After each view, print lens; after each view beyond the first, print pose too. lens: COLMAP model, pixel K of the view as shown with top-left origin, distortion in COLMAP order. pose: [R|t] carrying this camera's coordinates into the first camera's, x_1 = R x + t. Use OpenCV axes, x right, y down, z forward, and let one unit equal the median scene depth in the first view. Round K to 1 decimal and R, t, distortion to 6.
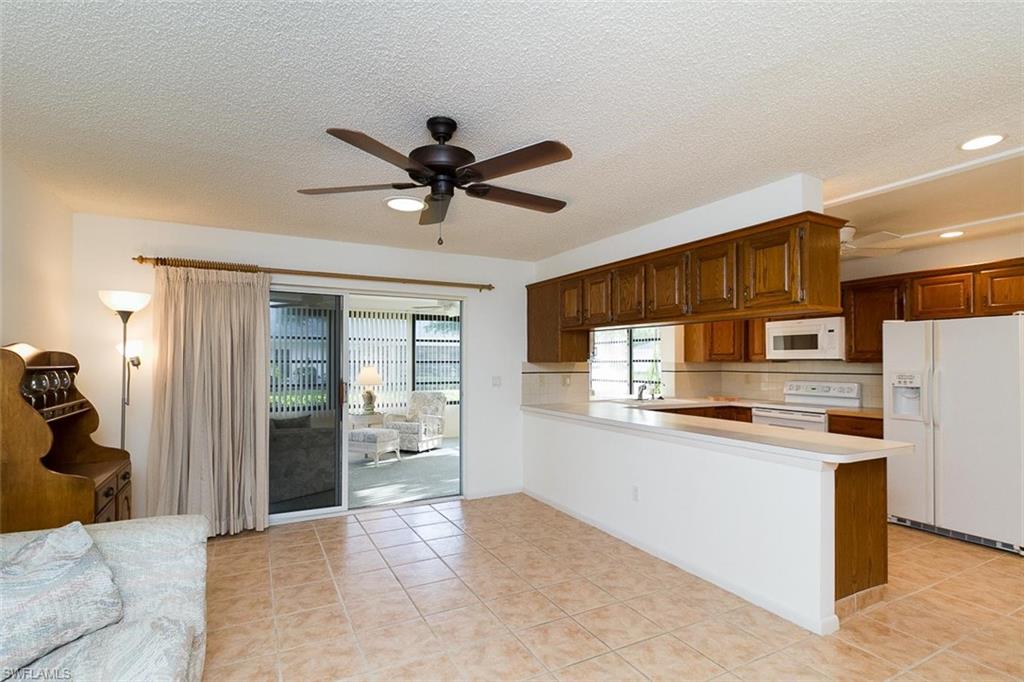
lens RADIAL K [[483.8, 0, 504.6], [0, 483.8, 349.3], [0, 0, 1]] dist [0.001330, 0.000729]
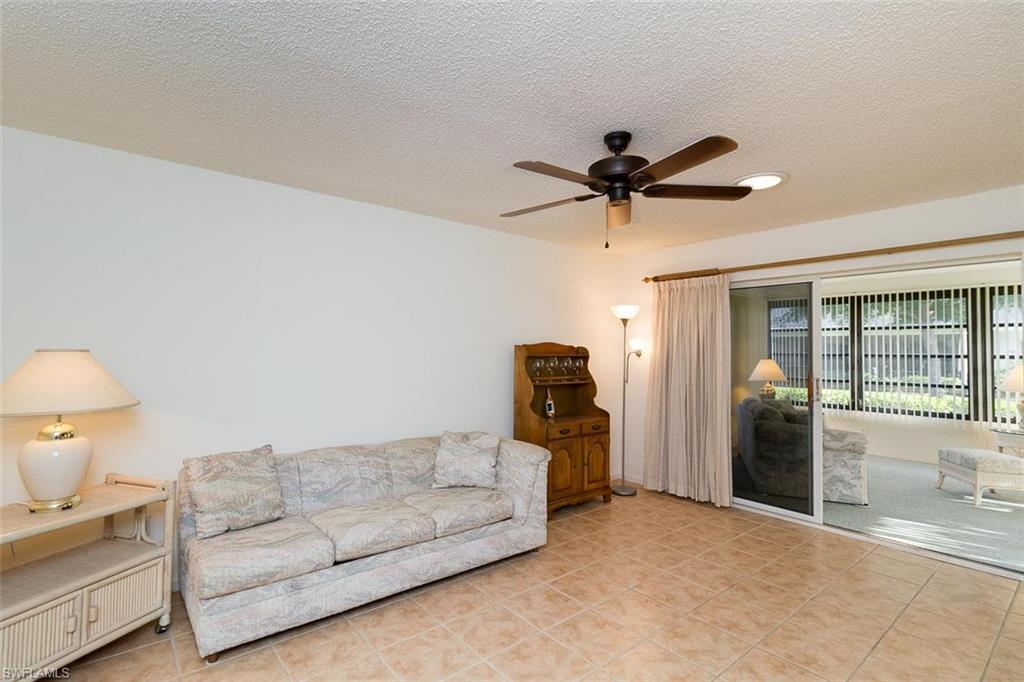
lens RADIAL K [[483.8, 0, 508.2], [0, 483.8, 334.1], [0, 0, 1]] dist [0.001330, 0.000729]
pose [[0.219084, -0.031483, -0.975198, 0.493239], [0.013630, 0.999481, -0.029205, 0.005276], [0.975611, -0.006894, 0.219399, 0.295294]]
